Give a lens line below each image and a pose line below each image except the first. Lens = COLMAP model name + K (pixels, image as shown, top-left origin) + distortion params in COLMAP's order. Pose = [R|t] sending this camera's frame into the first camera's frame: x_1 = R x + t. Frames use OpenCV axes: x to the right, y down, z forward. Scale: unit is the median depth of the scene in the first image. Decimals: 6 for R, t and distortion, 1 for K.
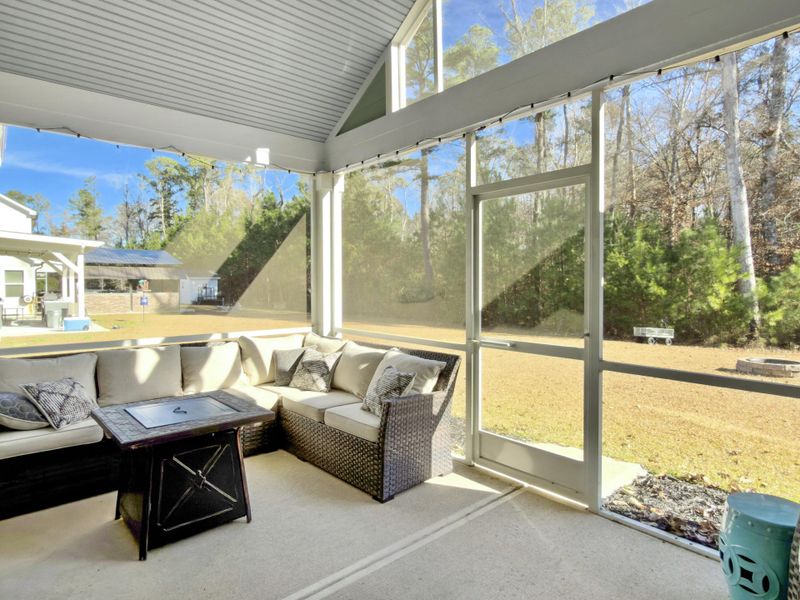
lens RADIAL K [[459.8, 0, 403.1], [0, 459.8, 284.4], [0, 0, 1]] dist [0.002720, 0.001378]
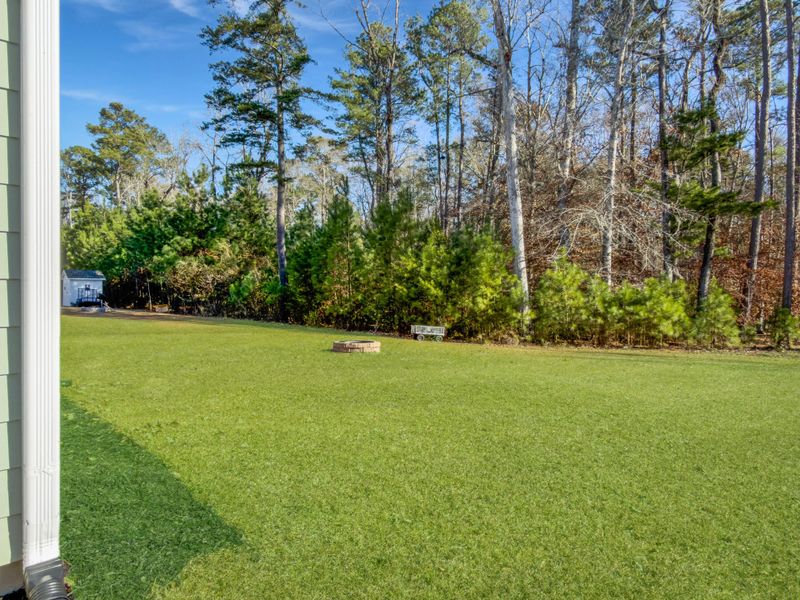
lens RADIAL K [[520.5, 0, 397.3], [0, 520.5, 294.2], [0, 0, 1]] dist [-0.005078, 0.000797]
pose [[0.999557, 0.011441, 0.027458, 0.464101], [-0.011546, 0.999927, 0.003667, 0.017033], [-0.027414, -0.003983, 0.999616, -0.236116]]
